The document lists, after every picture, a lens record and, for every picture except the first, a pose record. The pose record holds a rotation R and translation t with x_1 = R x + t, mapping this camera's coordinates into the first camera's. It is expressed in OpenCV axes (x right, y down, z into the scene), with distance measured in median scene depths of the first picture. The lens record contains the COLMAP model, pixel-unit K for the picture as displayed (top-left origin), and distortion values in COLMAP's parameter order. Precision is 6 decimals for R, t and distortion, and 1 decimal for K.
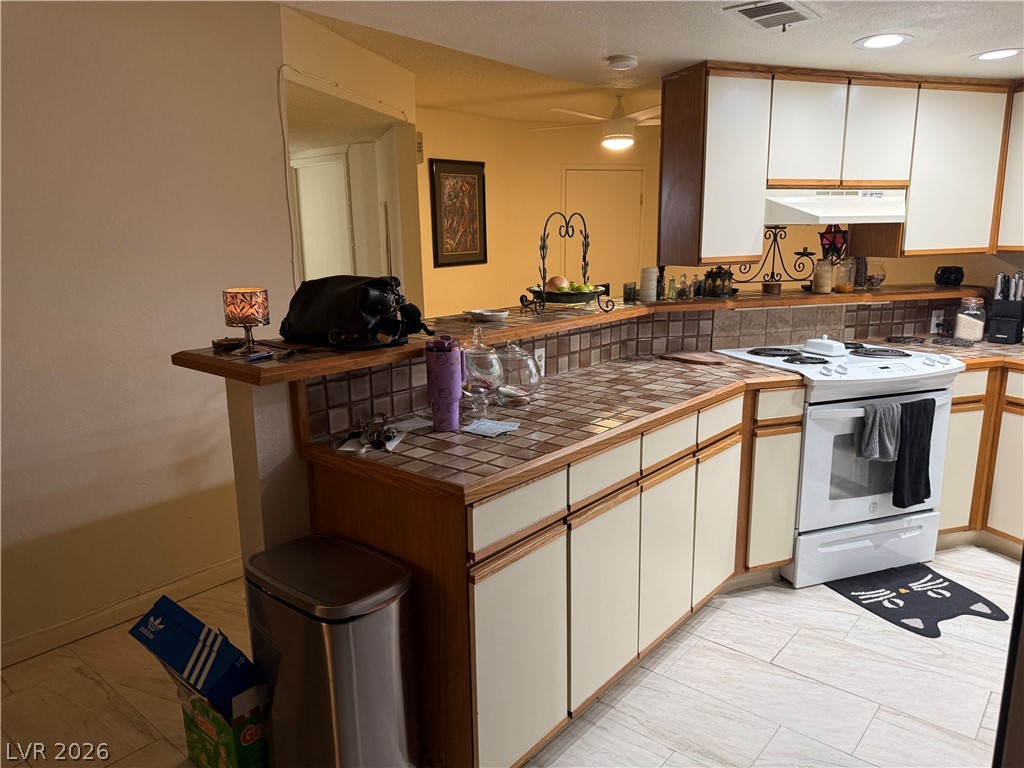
lens RADIAL K [[722.1, 0, 516.4], [0, 722.1, 379.3], [0, 0, 1]] dist [0.045978, -0.058857]
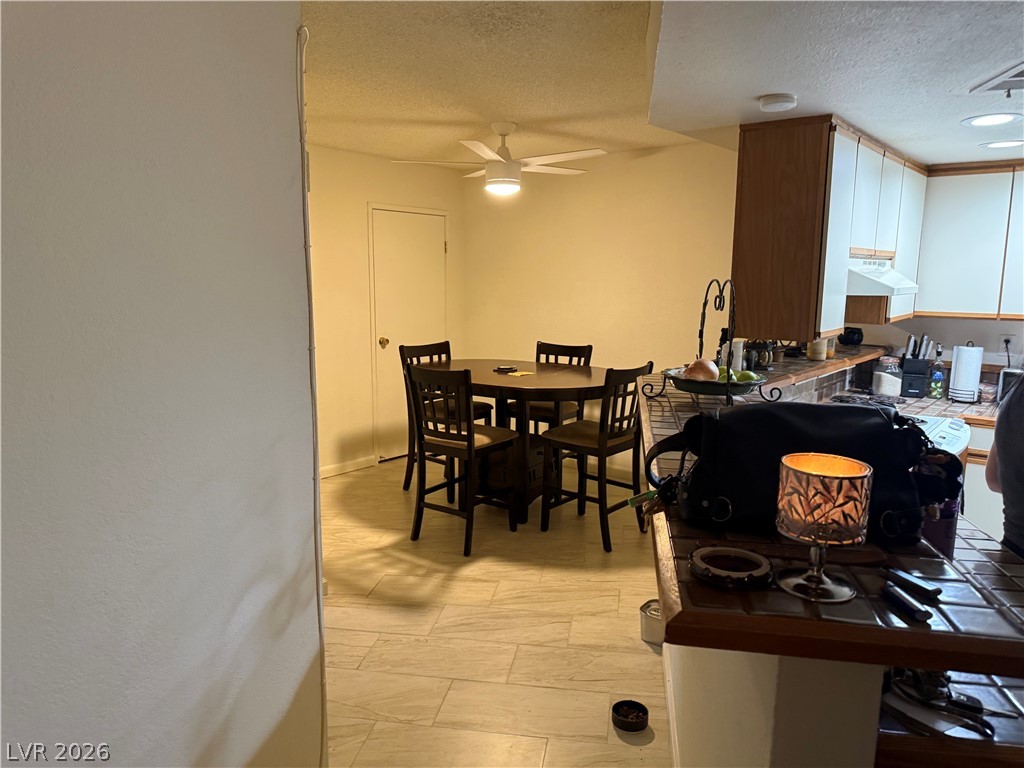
lens RADIAL K [[722.1, 0, 511.0], [0, 722.1, 379.3], [0, 0, 1]] dist [0.045978, -0.058857]
pose [[0.866798, -0.051431, 0.496000, -0.470810], [0.077056, 0.996534, -0.031330, -0.101996], [-0.492670, 0.065376, 0.867757, 0.386213]]
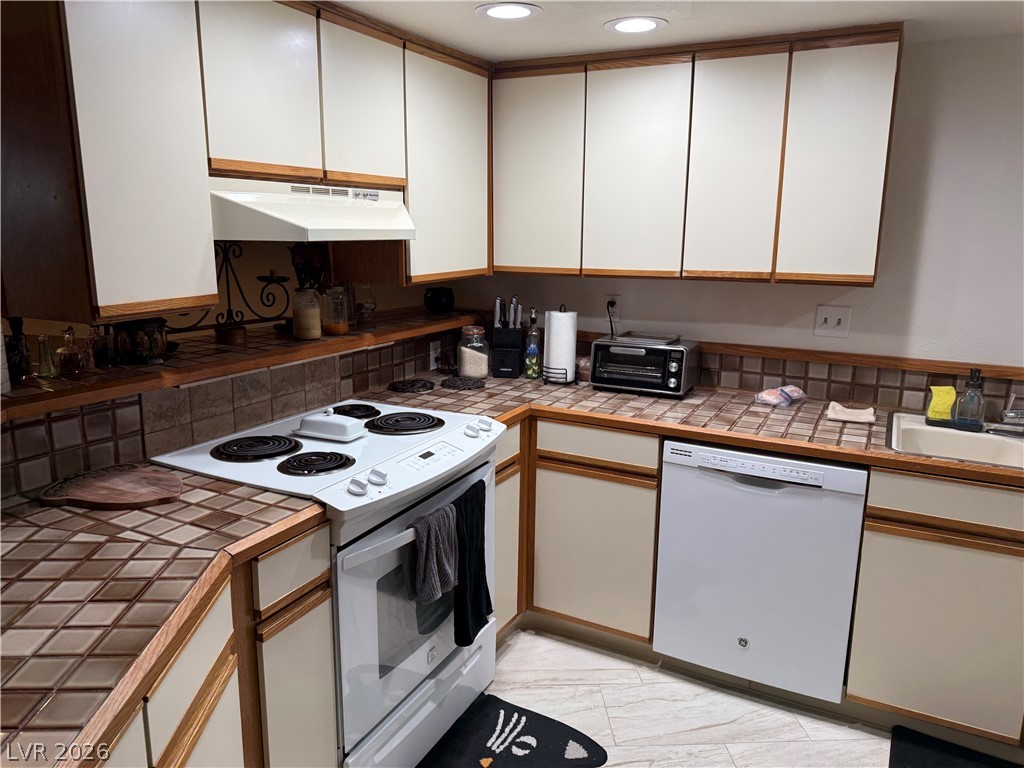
lens RADIAL K [[722.1, 0, 514.0], [0, 722.1, 383.7], [0, 0, 1]] dist [0.045978, -0.058857]
pose [[0.733412, -0.124060, 0.668368, 0.116029], [0.115323, 0.991661, 0.057522, -0.103439], [-0.669931, 0.034891, 0.741603, 0.413412]]
